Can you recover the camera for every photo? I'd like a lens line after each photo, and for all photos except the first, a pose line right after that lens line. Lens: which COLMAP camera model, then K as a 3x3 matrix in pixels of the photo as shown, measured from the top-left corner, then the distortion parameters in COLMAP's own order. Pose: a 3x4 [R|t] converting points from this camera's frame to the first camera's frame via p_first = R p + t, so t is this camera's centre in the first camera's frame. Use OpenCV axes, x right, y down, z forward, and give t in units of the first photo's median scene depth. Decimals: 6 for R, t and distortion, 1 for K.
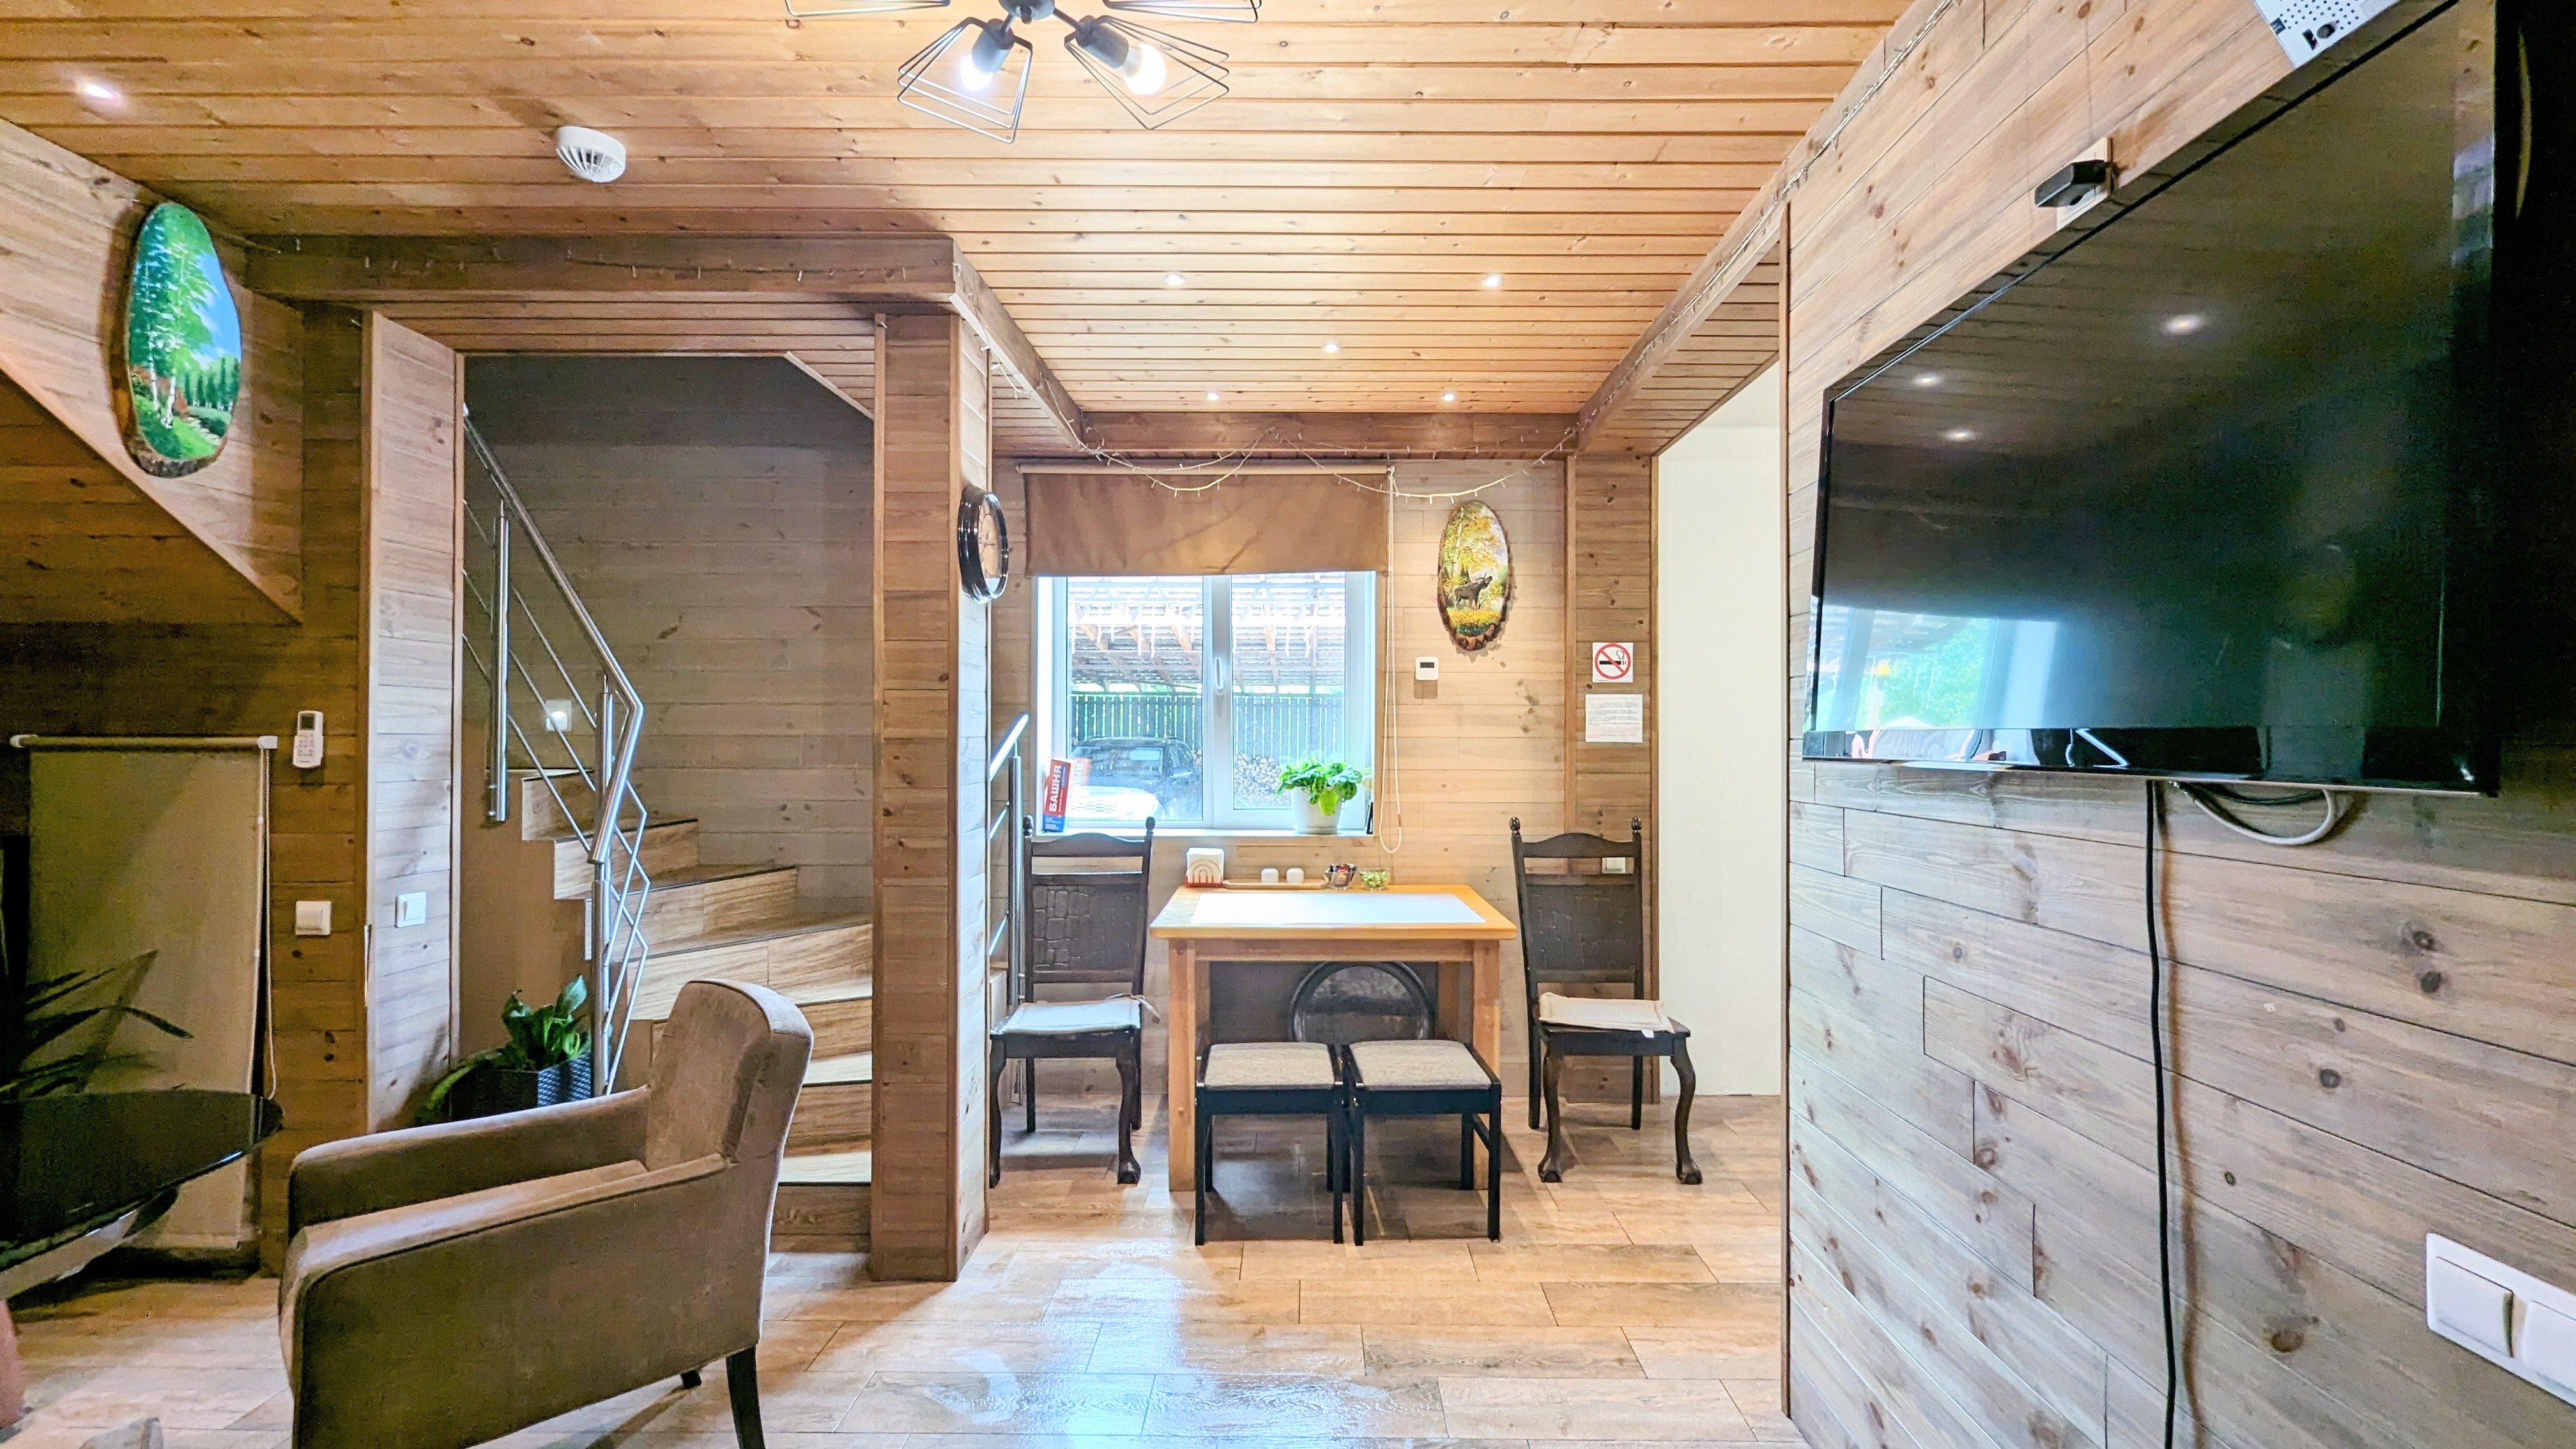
lens RADIAL K [[1069.8, 0, 1302.9], [0, 1069.8, 728.8], [0, 0, 1]] dist [0.000786, -0.000470]
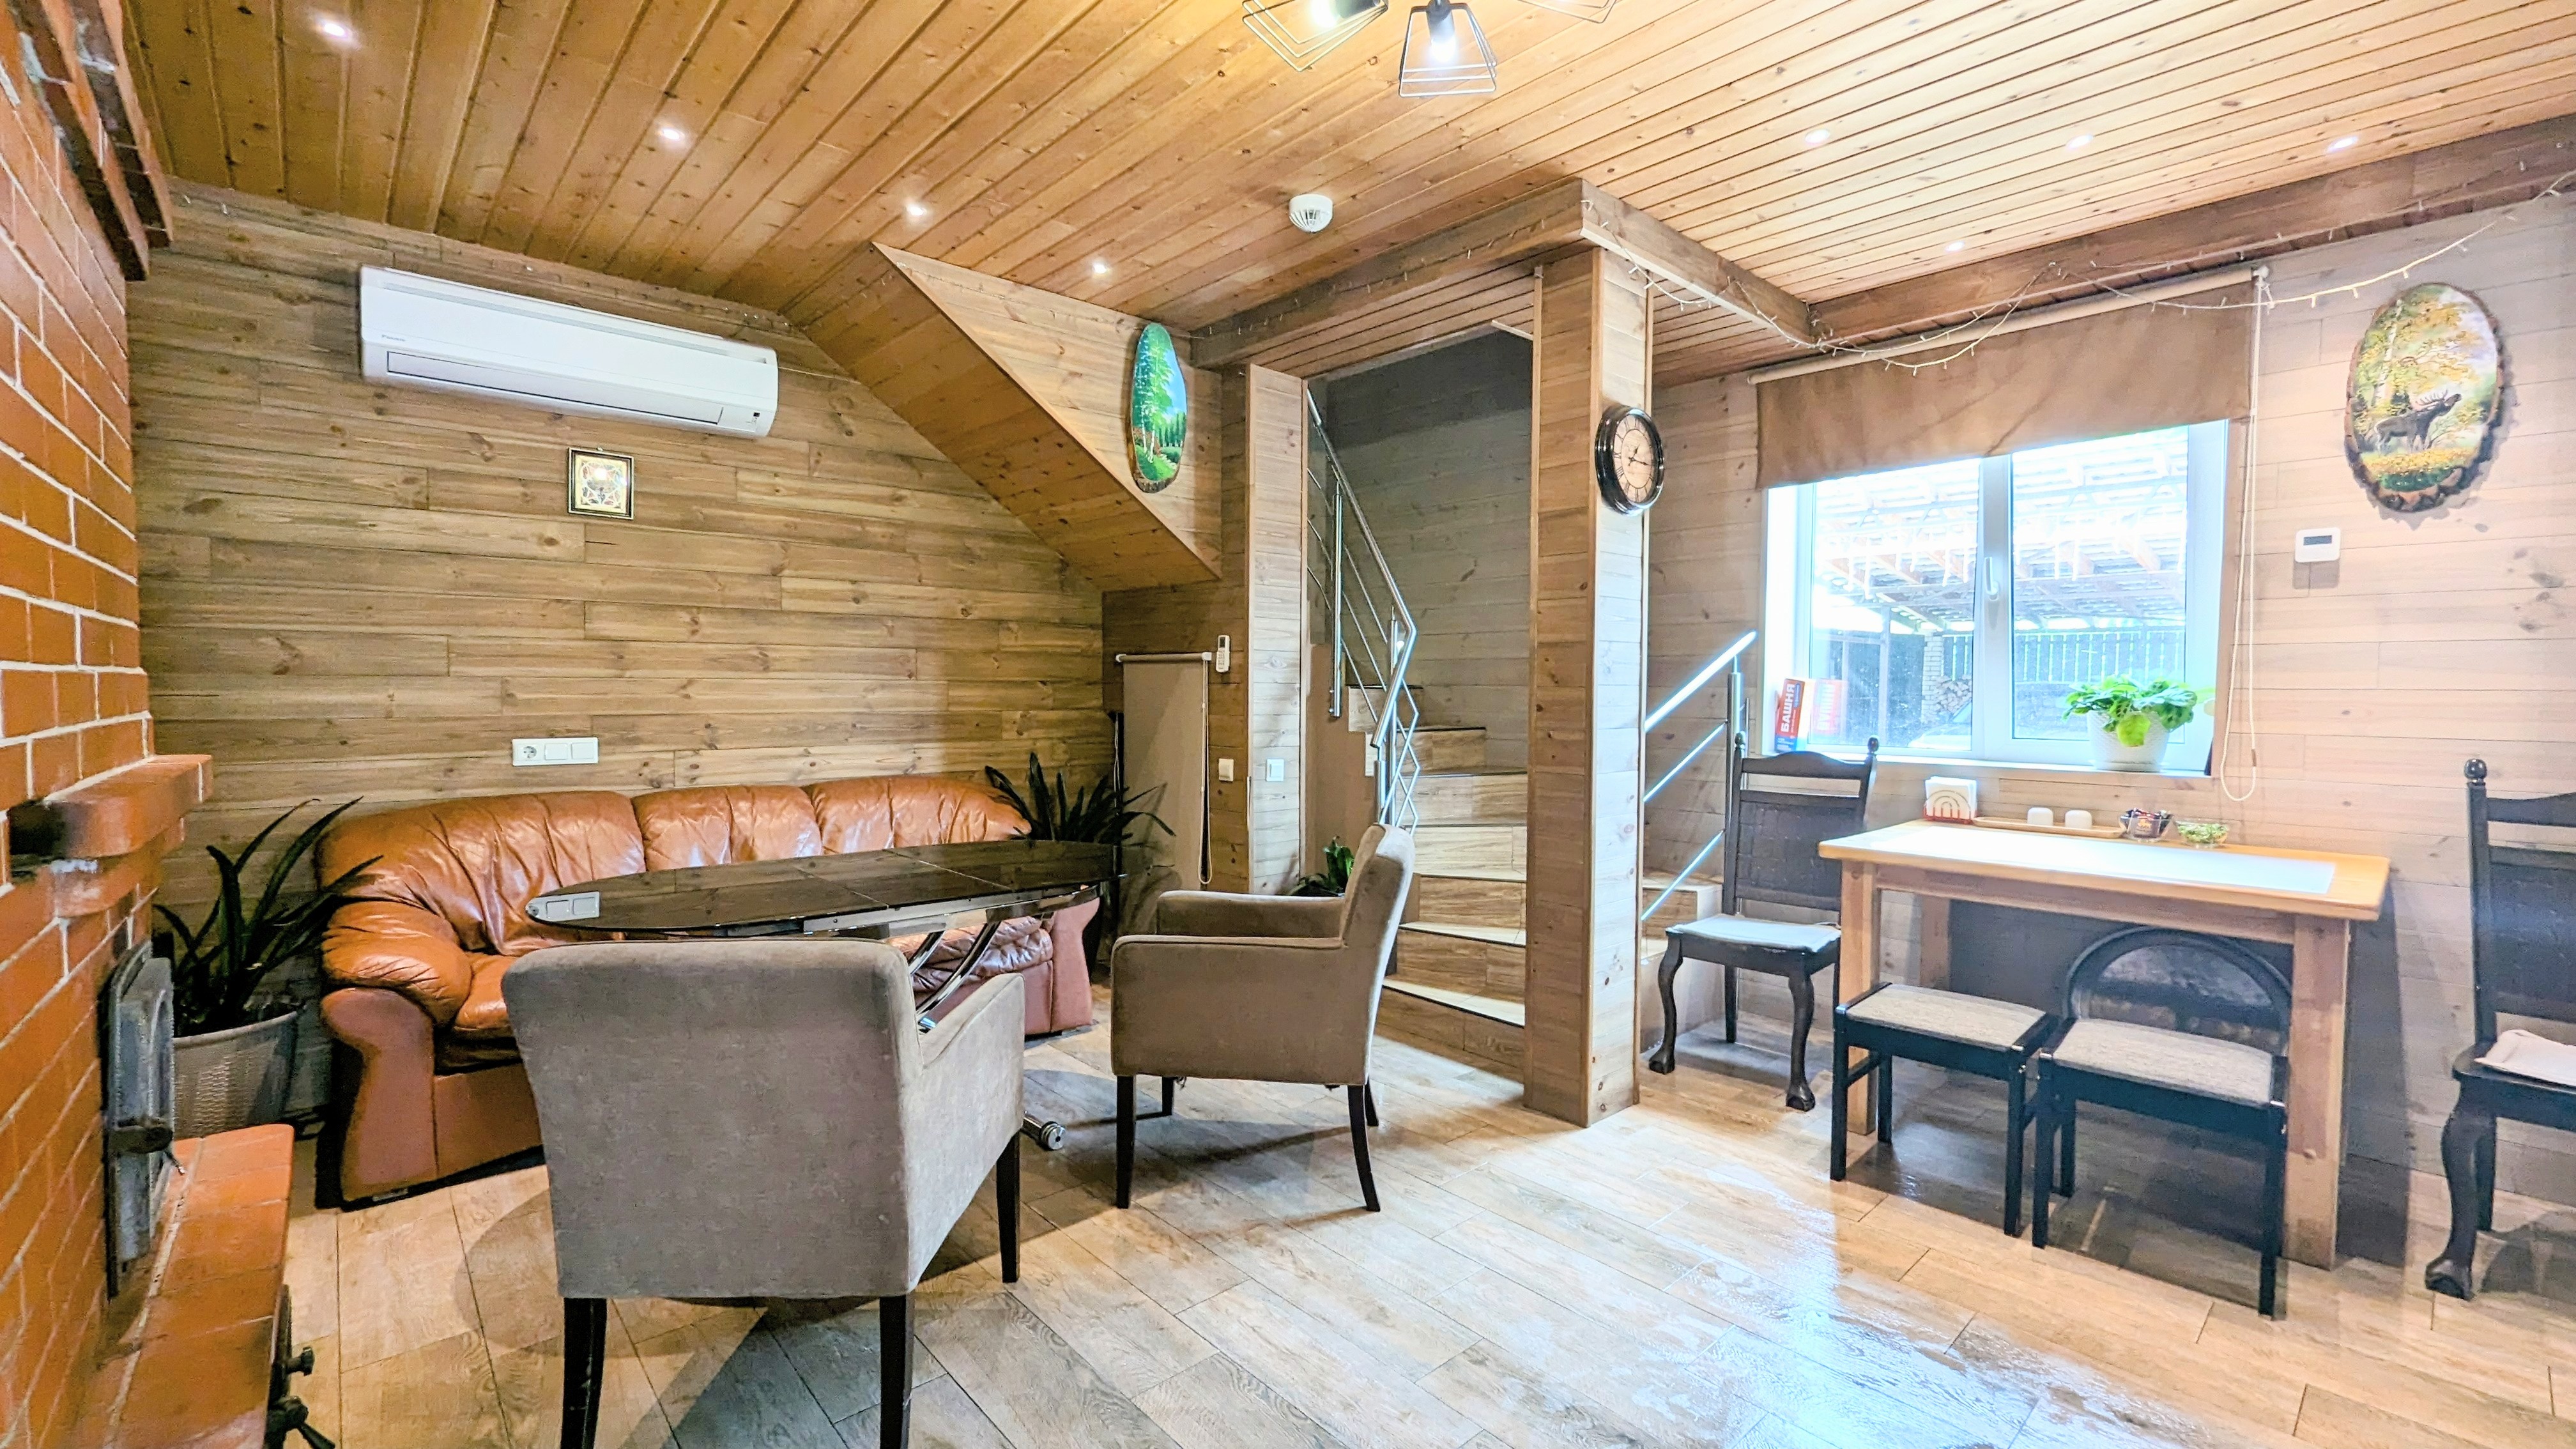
lens RADIAL K [[1068.7, 0, 1301.3], [0, 1068.7, 728.2], [0, 0, 1]] dist [0.004341, -0.000298]
pose [[0.677113, 0.030652, -0.735240, 0.253744], [0.000282, 0.999121, 0.041913, 0.046900], [0.735879, -0.028587, 0.676509, 0.033846]]
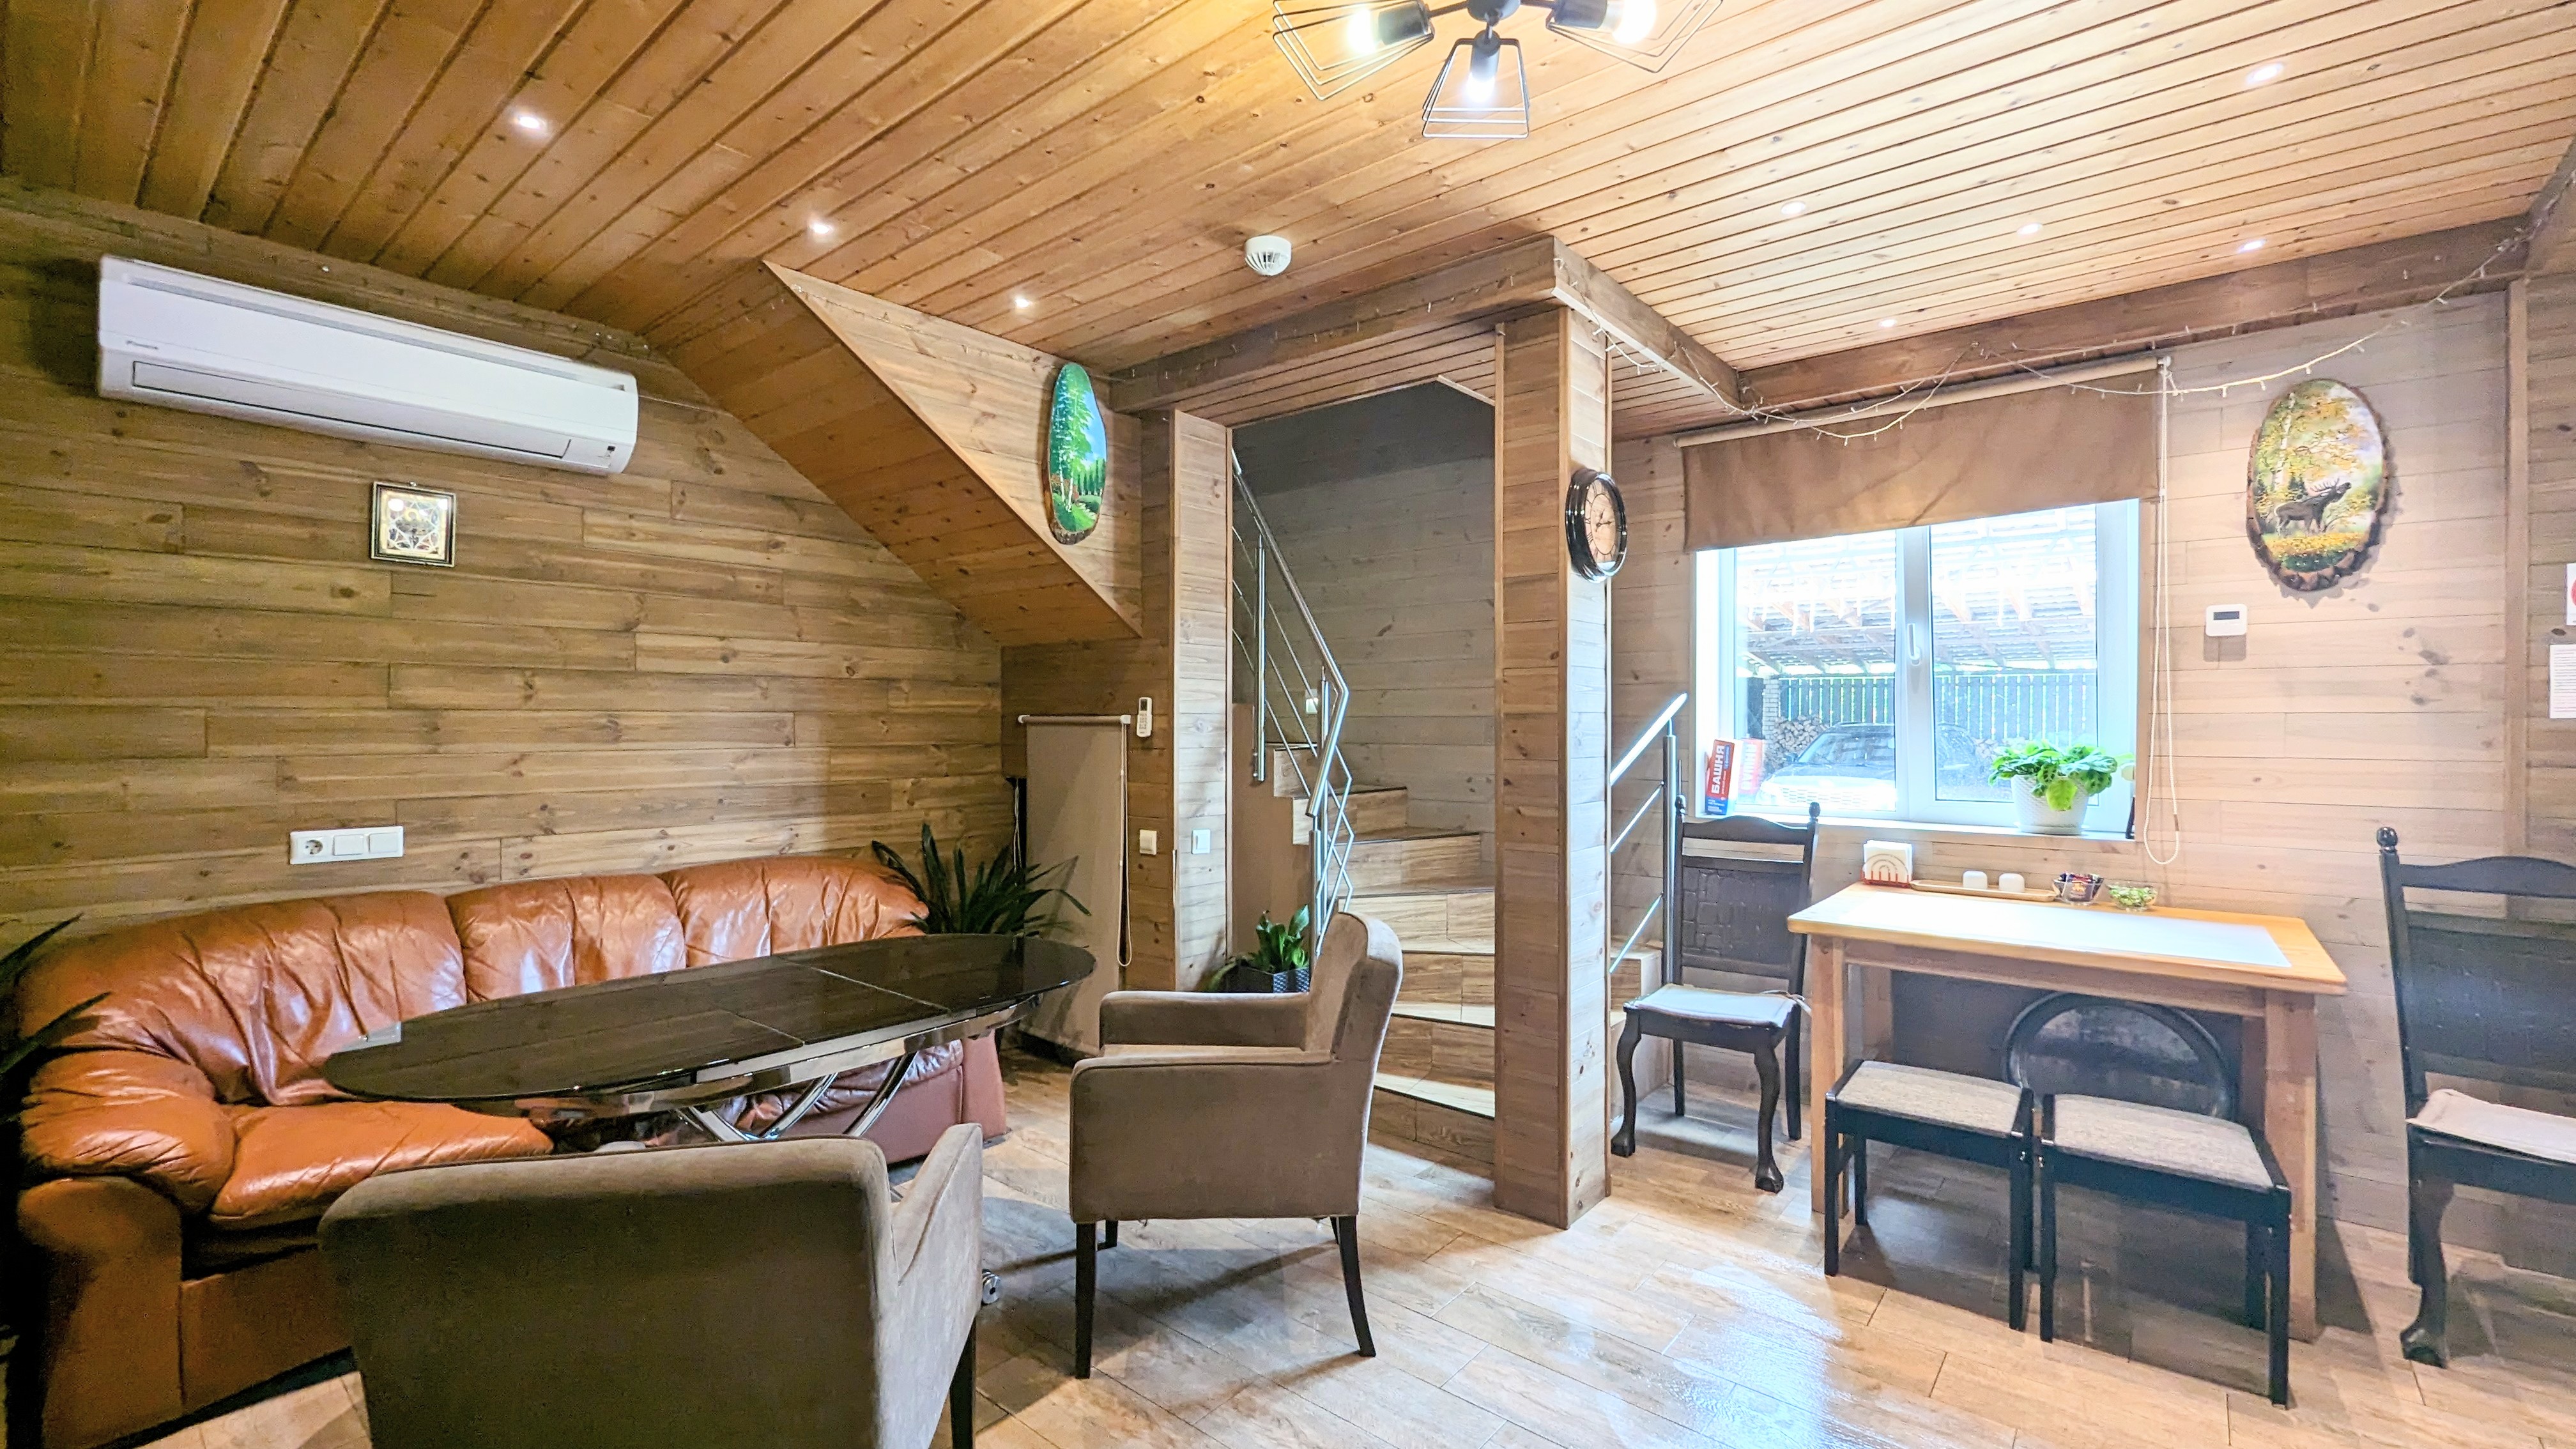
lens RADIAL K [[1068.7, 0, 1301.3], [0, 1068.7, 728.2], [0, 0, 1]] dist [0.004341, -0.000298]
pose [[0.772014, 0.001238, -0.635605, 0.127293], [0.004991, 0.999955, 0.008011, 0.012618], [0.635587, -0.009357, 0.771973, 0.025686]]
